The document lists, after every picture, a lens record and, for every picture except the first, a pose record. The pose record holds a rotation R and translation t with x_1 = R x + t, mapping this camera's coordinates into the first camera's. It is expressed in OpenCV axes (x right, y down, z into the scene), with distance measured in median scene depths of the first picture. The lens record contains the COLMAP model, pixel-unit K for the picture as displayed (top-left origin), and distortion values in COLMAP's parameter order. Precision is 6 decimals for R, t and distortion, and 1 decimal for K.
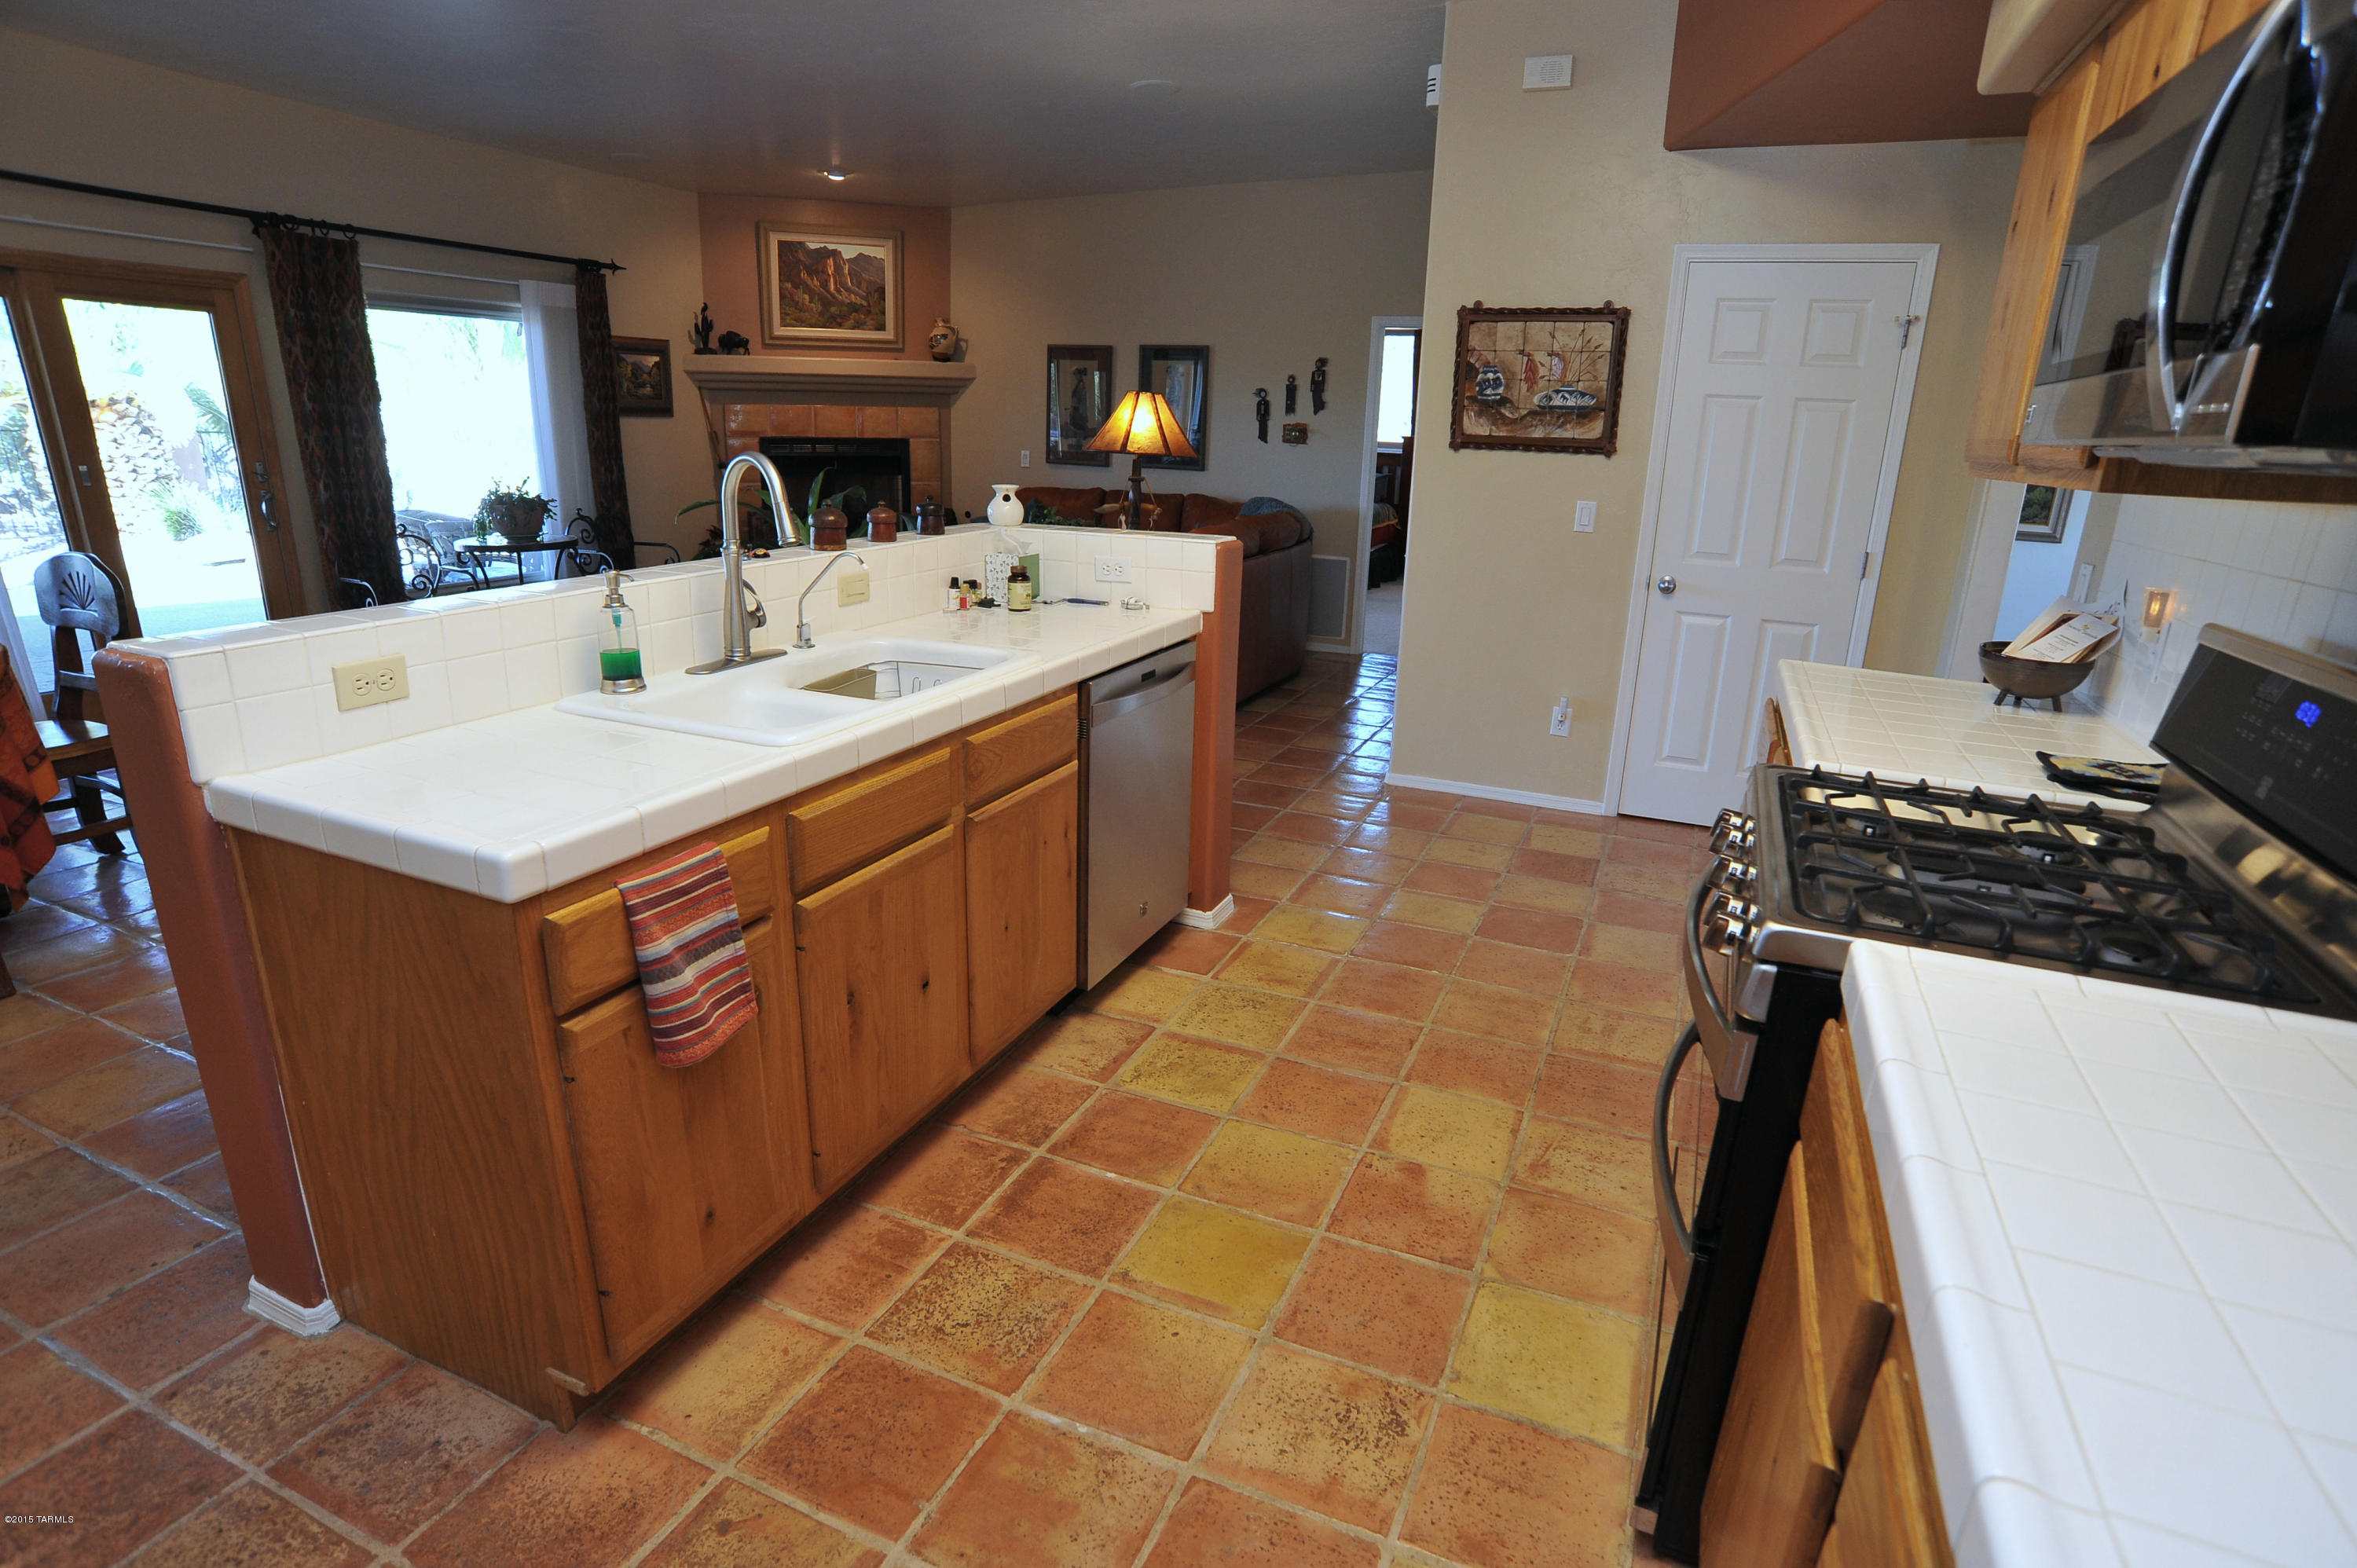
lens RADIAL K [[1190.4, 0, 1182.7], [0, 1190.4, 789.0], [0, 0, 1]] dist [-0.103346, 0.049413]
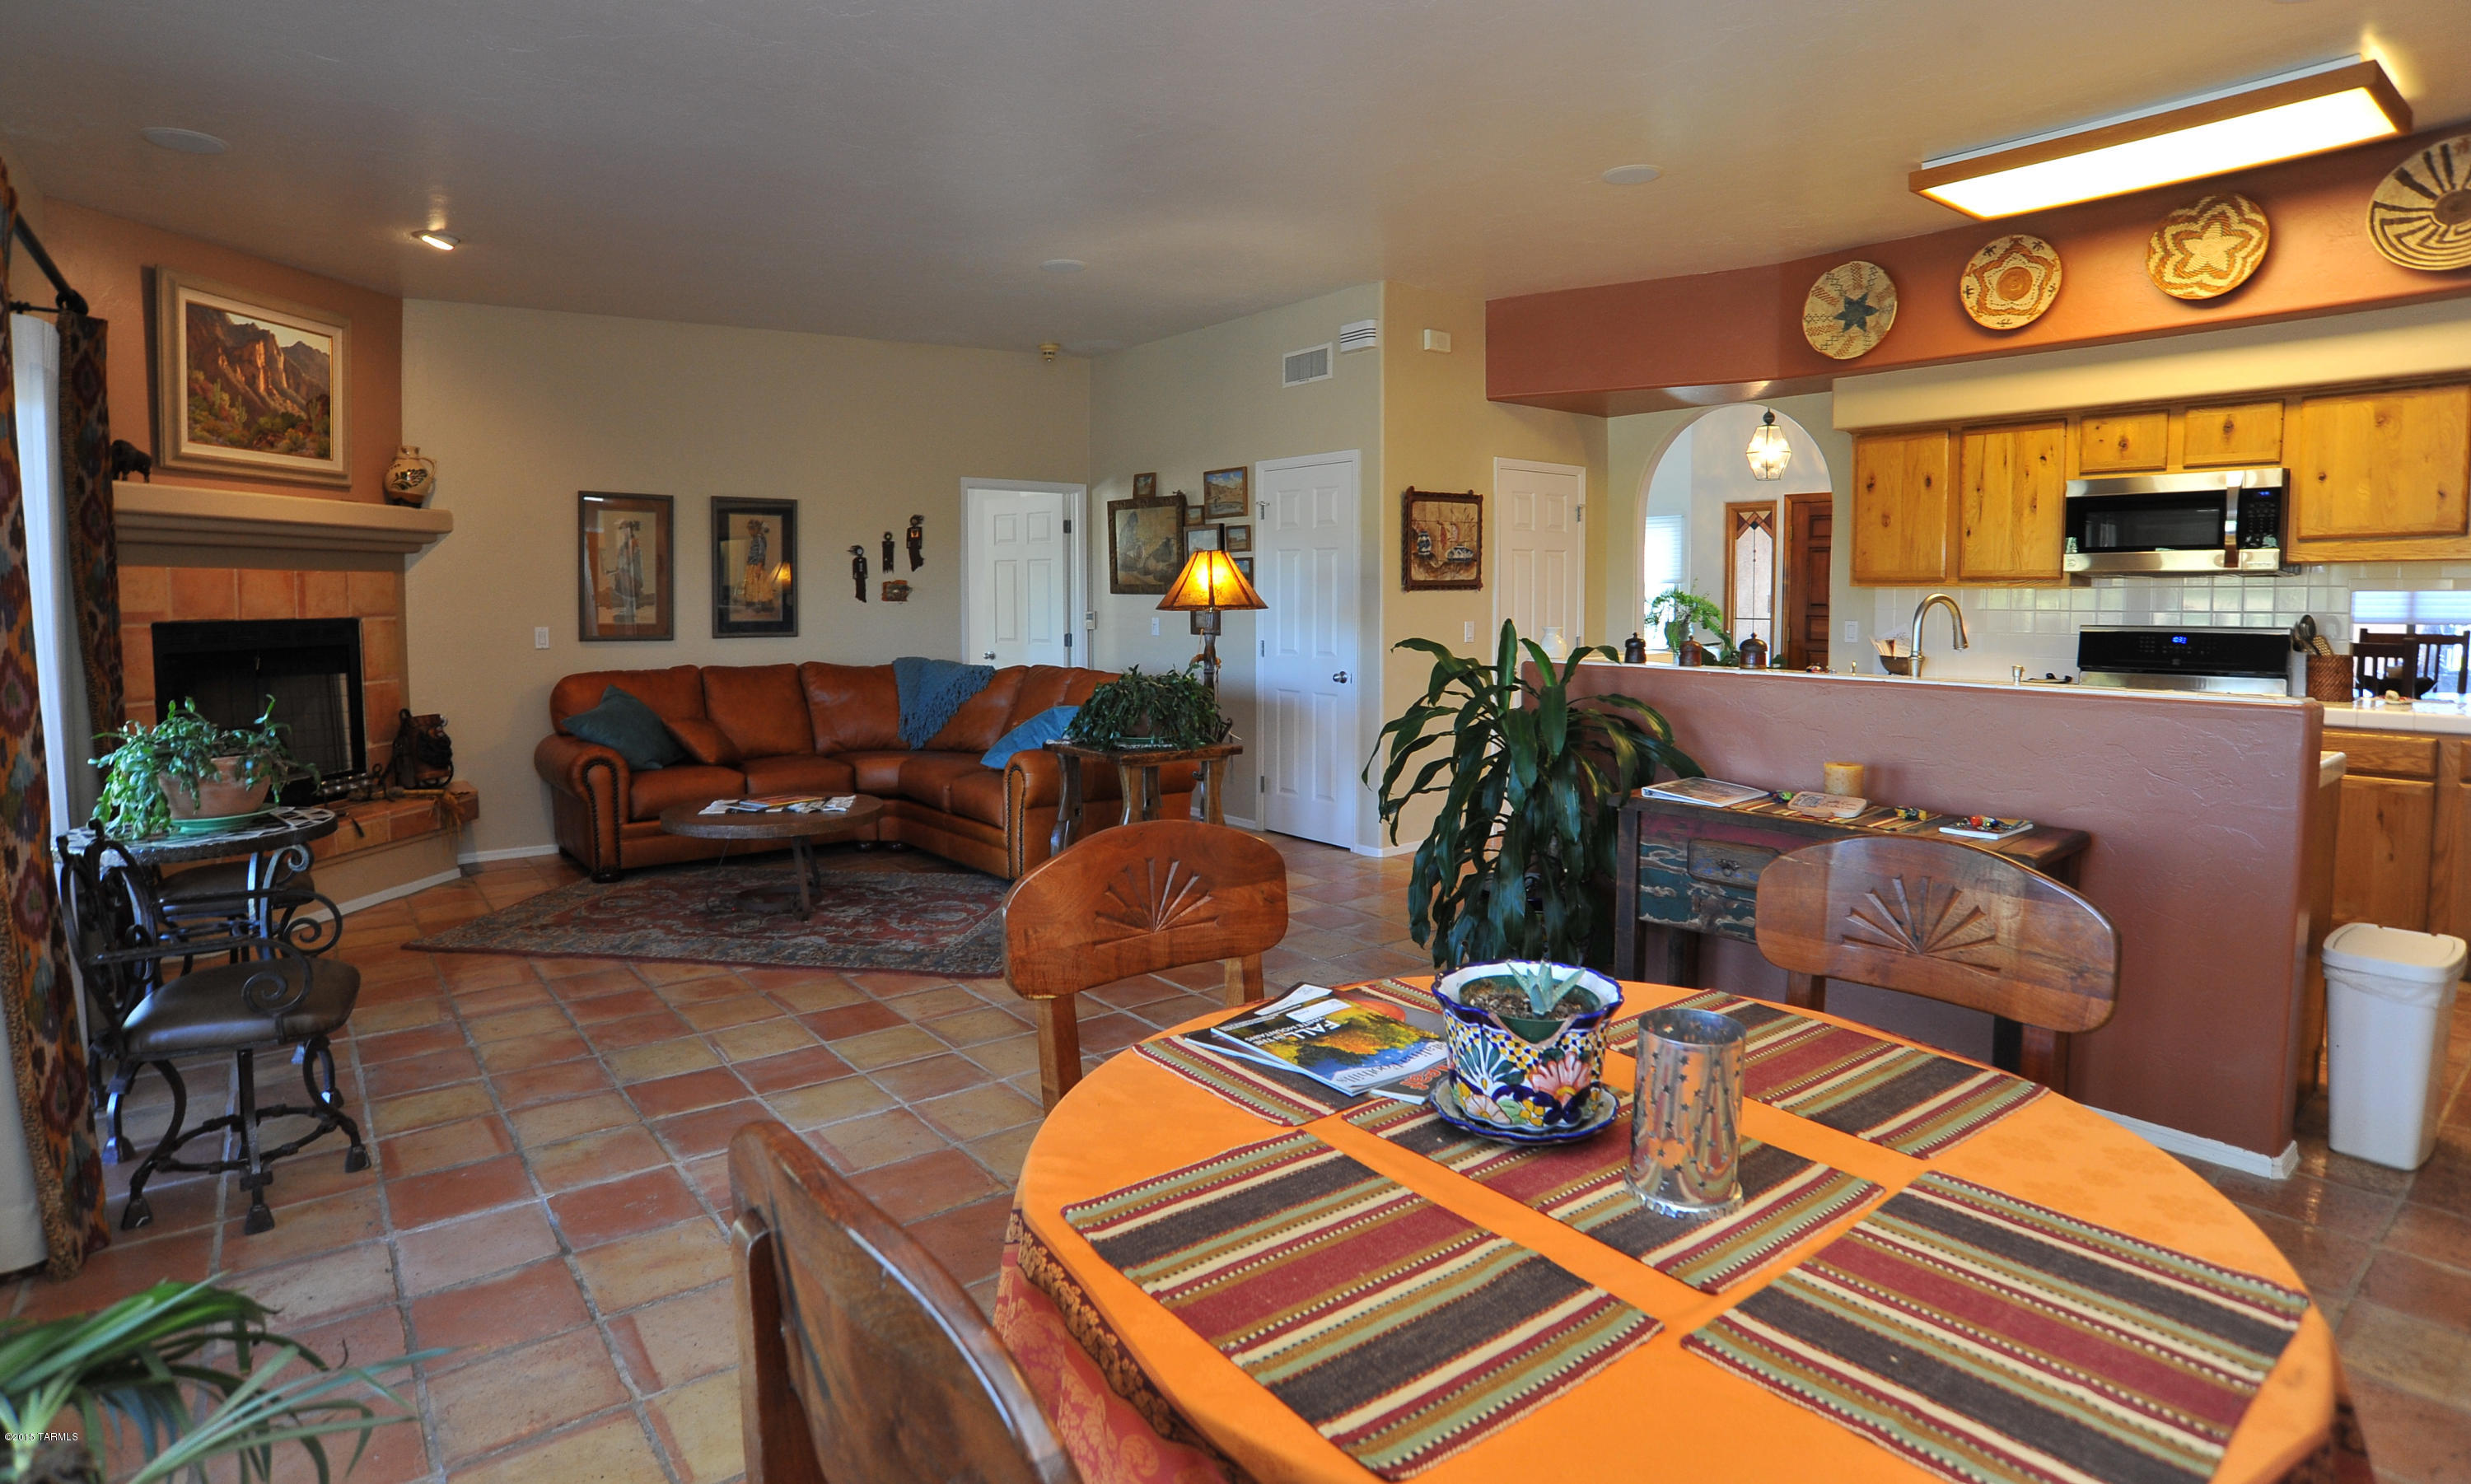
lens RADIAL K [[1249.2, 0, 1227.7], [0, 1249.2, 667.7], [0, 0, 1]] dist [-0.104426, 0.050349]
pose [[0.463659, -0.083830, 0.882039, -0.651131], [0.279703, 0.958456, -0.055938, -0.105275], [-0.840706, 0.272645, 0.467844, 0.304440]]
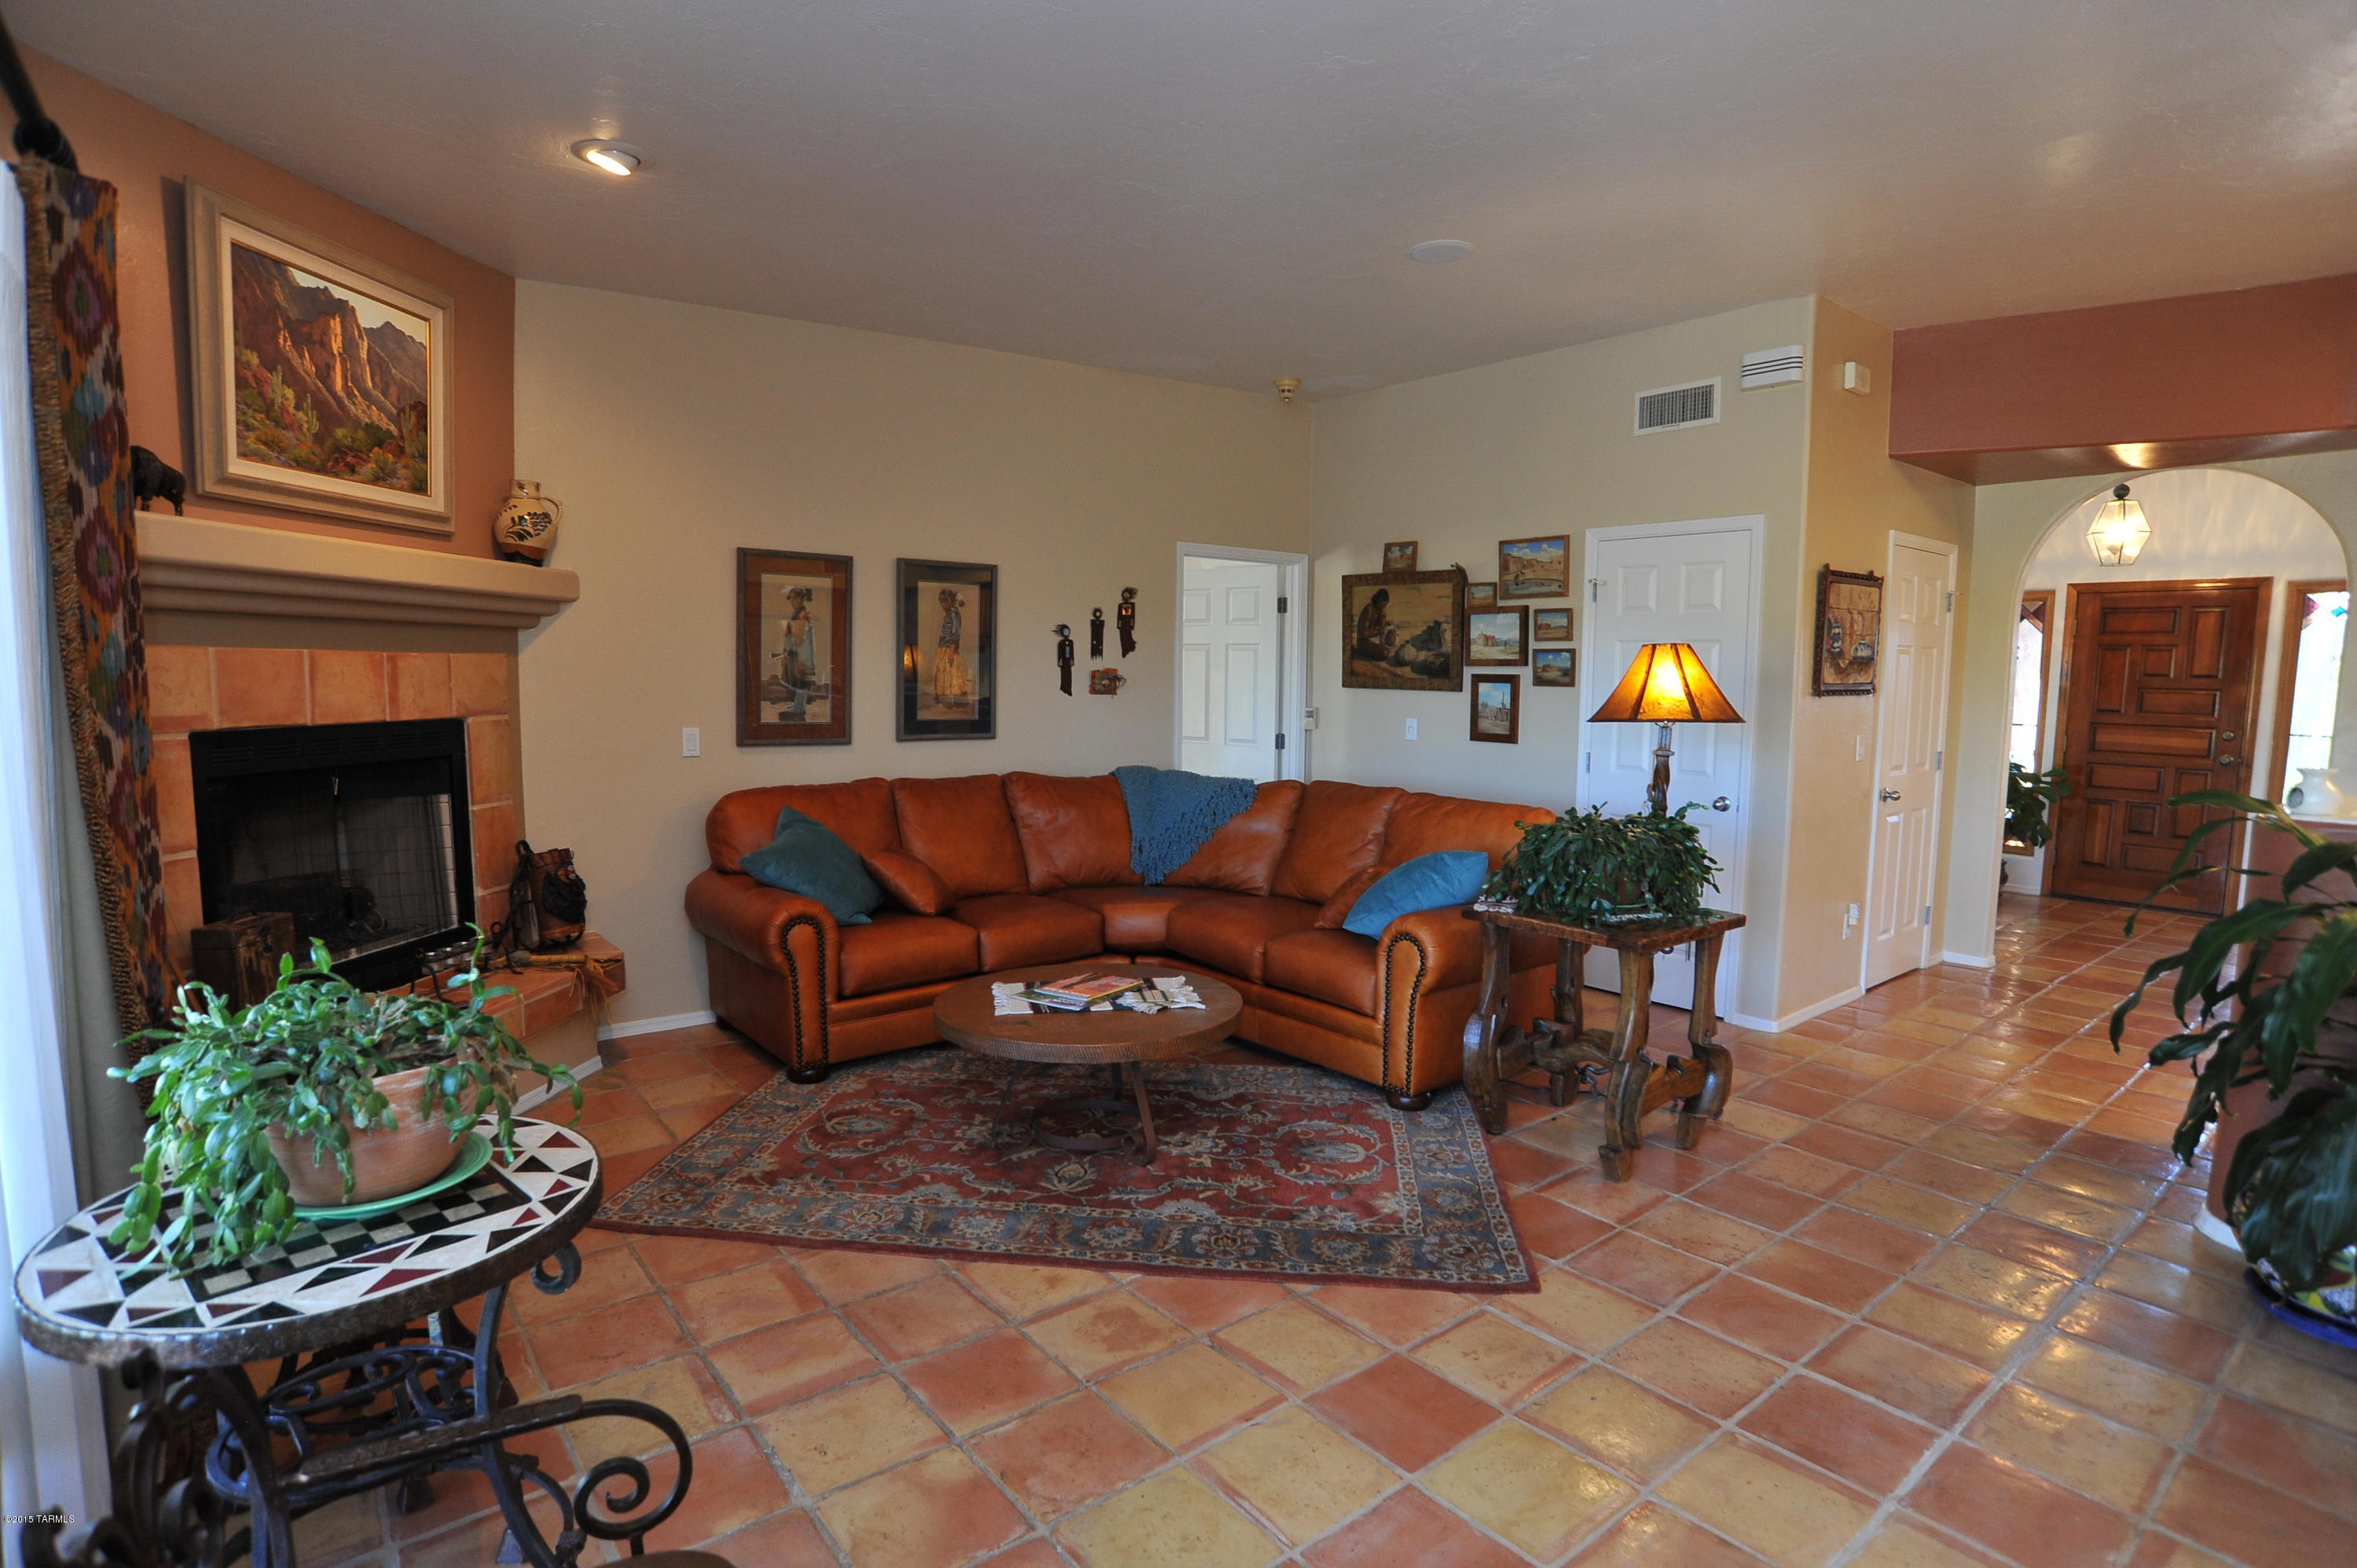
lens RADIAL K [[1190.4, 0, 1182.7], [0, 1190.4, 789.0], [0, 0, 1]] dist [-0.103346, 0.049413]
pose [[0.461451, -0.112293, 0.880030, -0.554132], [0.268462, 0.963124, -0.017875, -0.198546], [-0.845571, 0.244503, 0.474581, 0.581256]]
